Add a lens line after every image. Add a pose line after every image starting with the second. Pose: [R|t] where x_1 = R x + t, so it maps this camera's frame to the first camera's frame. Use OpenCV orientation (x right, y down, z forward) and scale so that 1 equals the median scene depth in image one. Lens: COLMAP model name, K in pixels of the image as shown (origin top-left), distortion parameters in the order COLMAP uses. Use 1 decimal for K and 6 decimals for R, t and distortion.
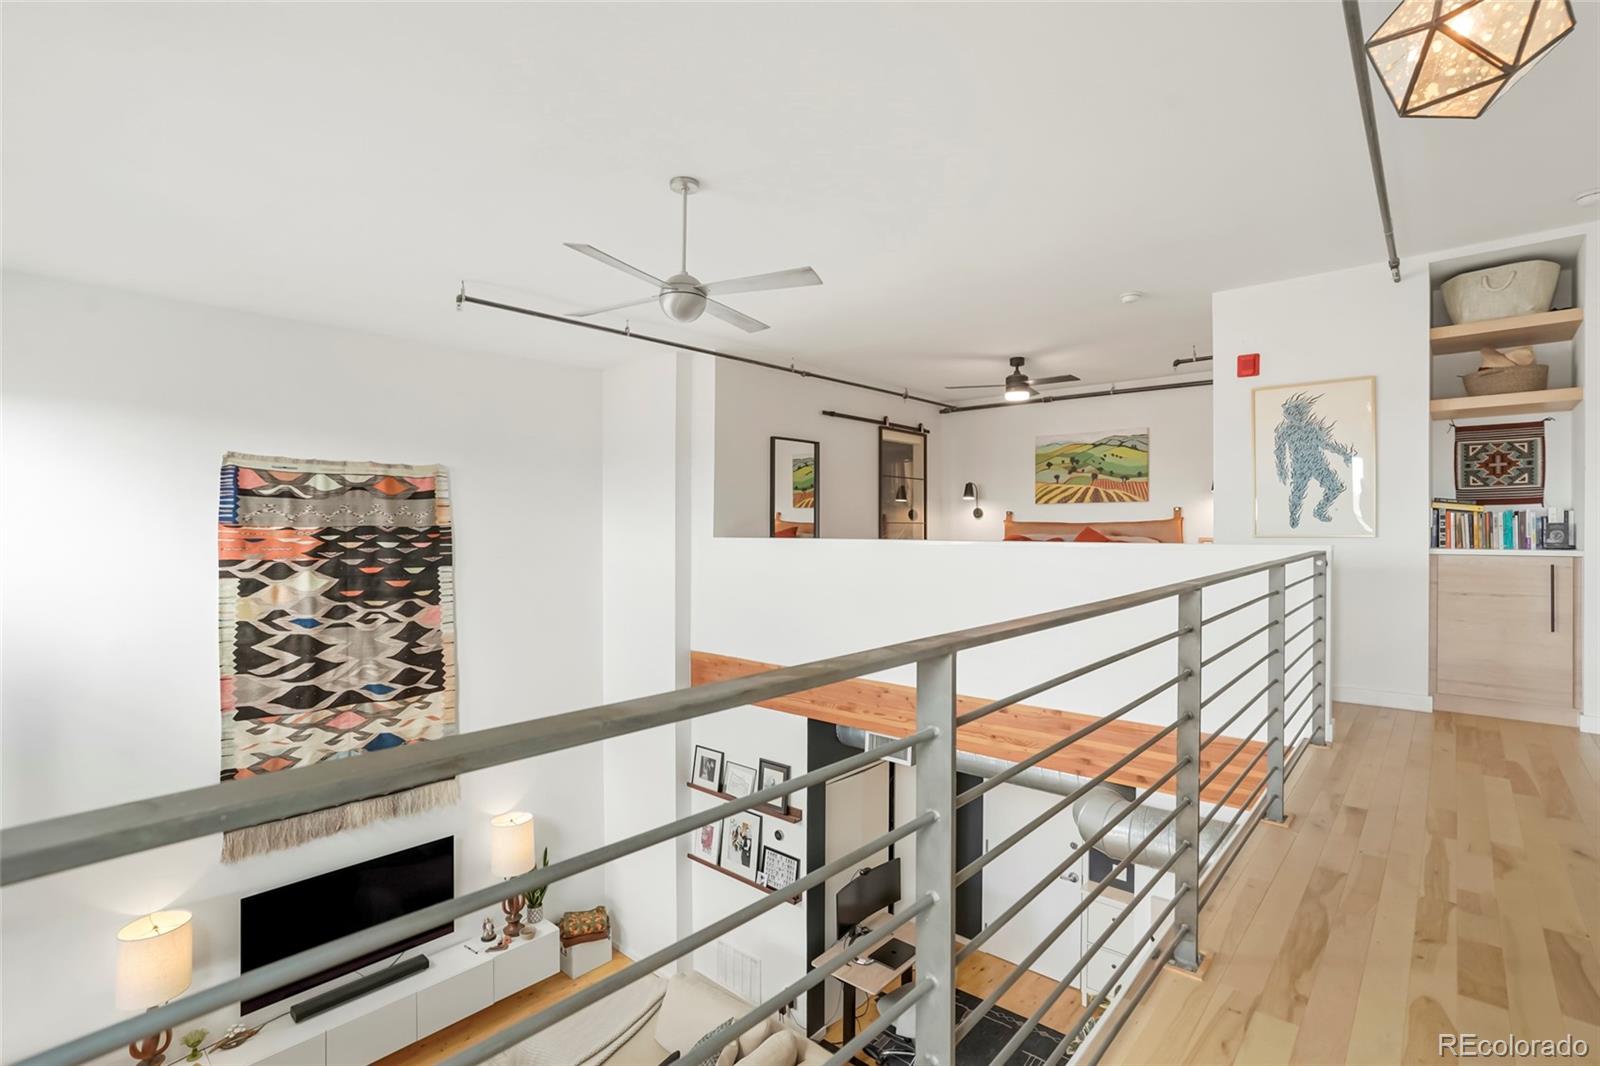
lens RADIAL K [[754.2, 0, 805.4], [0, 754.2, 529.1], [0, 0, 1]] dist [-0.052133, 0.027610]
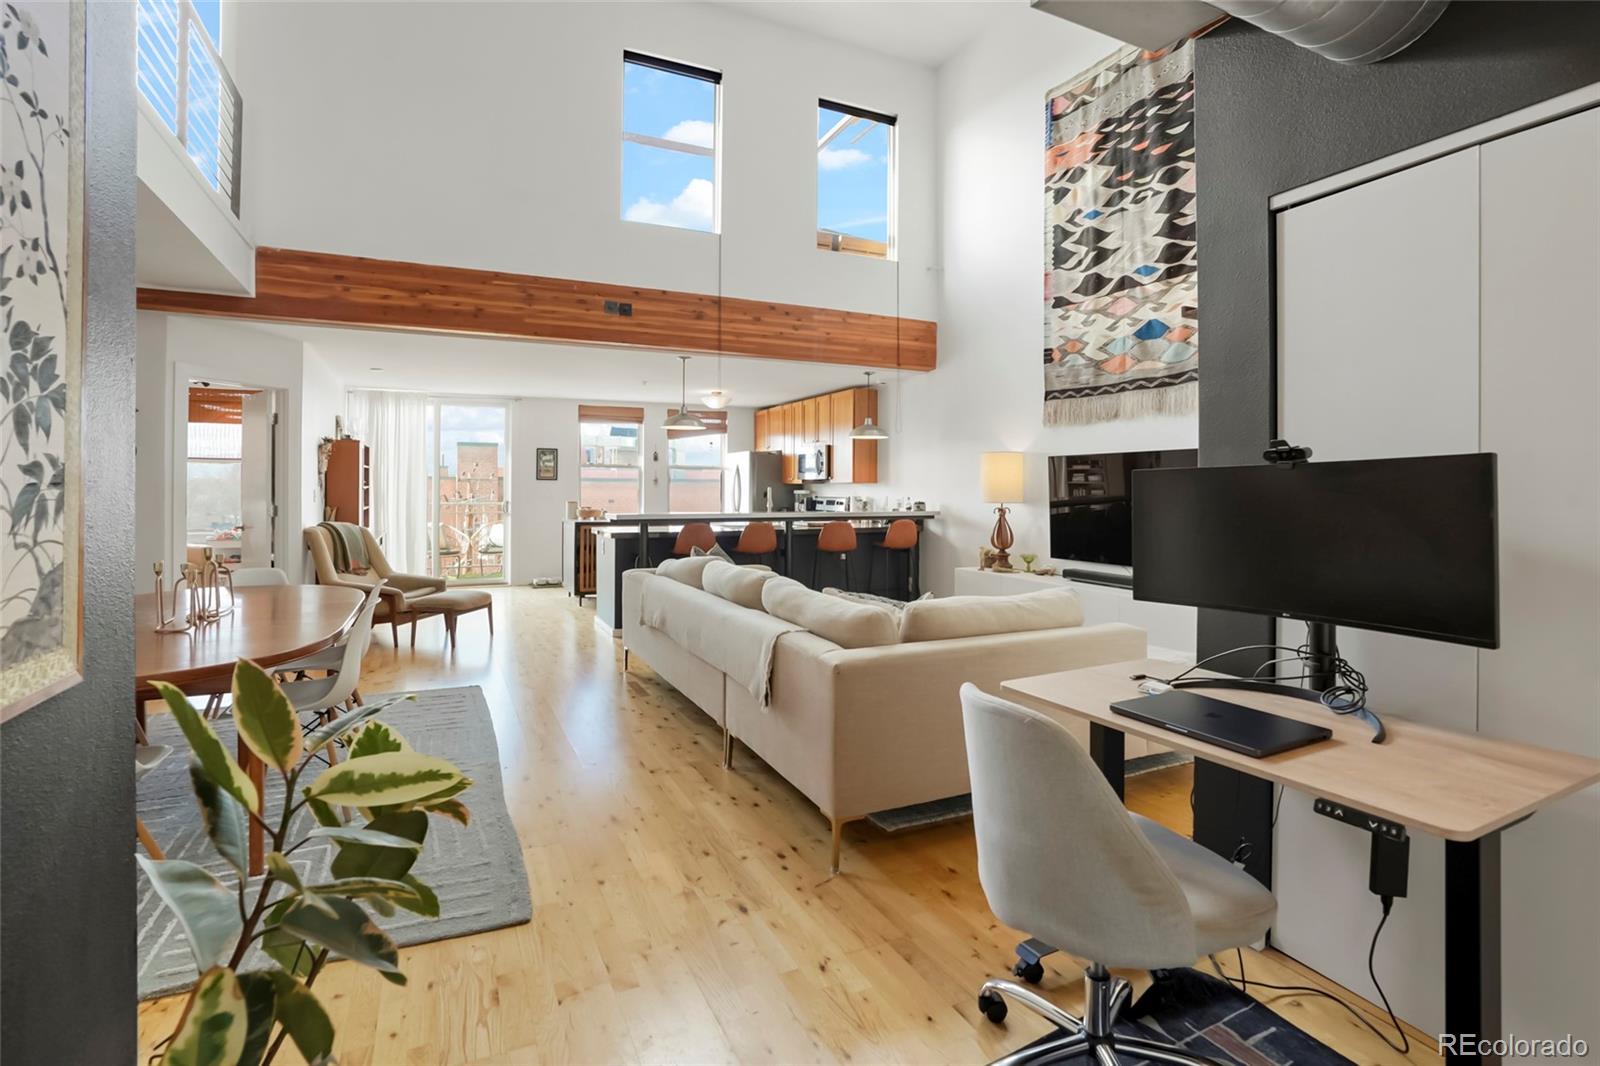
lens RADIAL K [[753.6, 0, 797.8], [0, 753.6, 483.7], [0, 0, 1]] dist [-0.059237, 0.030295]
pose [[-0.391249, -0.010032, -0.920230, 0.447475], [-0.009305, 0.999933, -0.006945, 0.501329], [0.920238, 0.005845, -0.391316, 0.988177]]
